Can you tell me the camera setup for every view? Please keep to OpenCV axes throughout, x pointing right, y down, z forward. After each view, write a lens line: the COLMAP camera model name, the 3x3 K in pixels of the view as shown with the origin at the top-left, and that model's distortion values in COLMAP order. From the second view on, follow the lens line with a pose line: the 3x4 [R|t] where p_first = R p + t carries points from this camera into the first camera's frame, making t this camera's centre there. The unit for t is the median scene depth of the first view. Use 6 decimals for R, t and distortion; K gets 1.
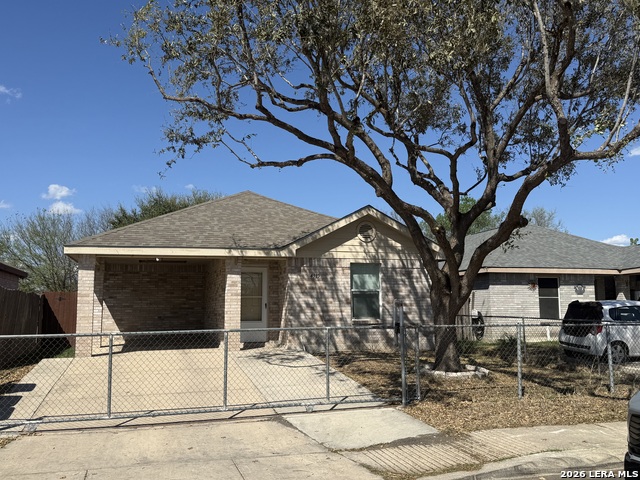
lens RADIAL K [[586.6, 0, 320.0], [0, 586.6, 240.0], [0, 0, 1]] dist [0.151223, -0.011547]
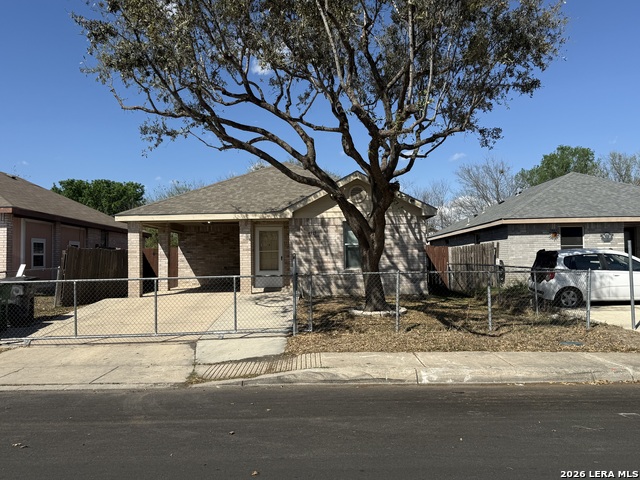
lens RADIAL K [[539.4, 0, 320.0], [0, 539.4, 240.0], [0, 0, 1]] dist [0.066816, 0.001140]
pose [[0.950995, -0.019421, -0.308596, 0.348105], [0.045374, 0.995987, 0.077147, -0.009564], [0.305859, -0.087369, 0.948059, -0.040139]]
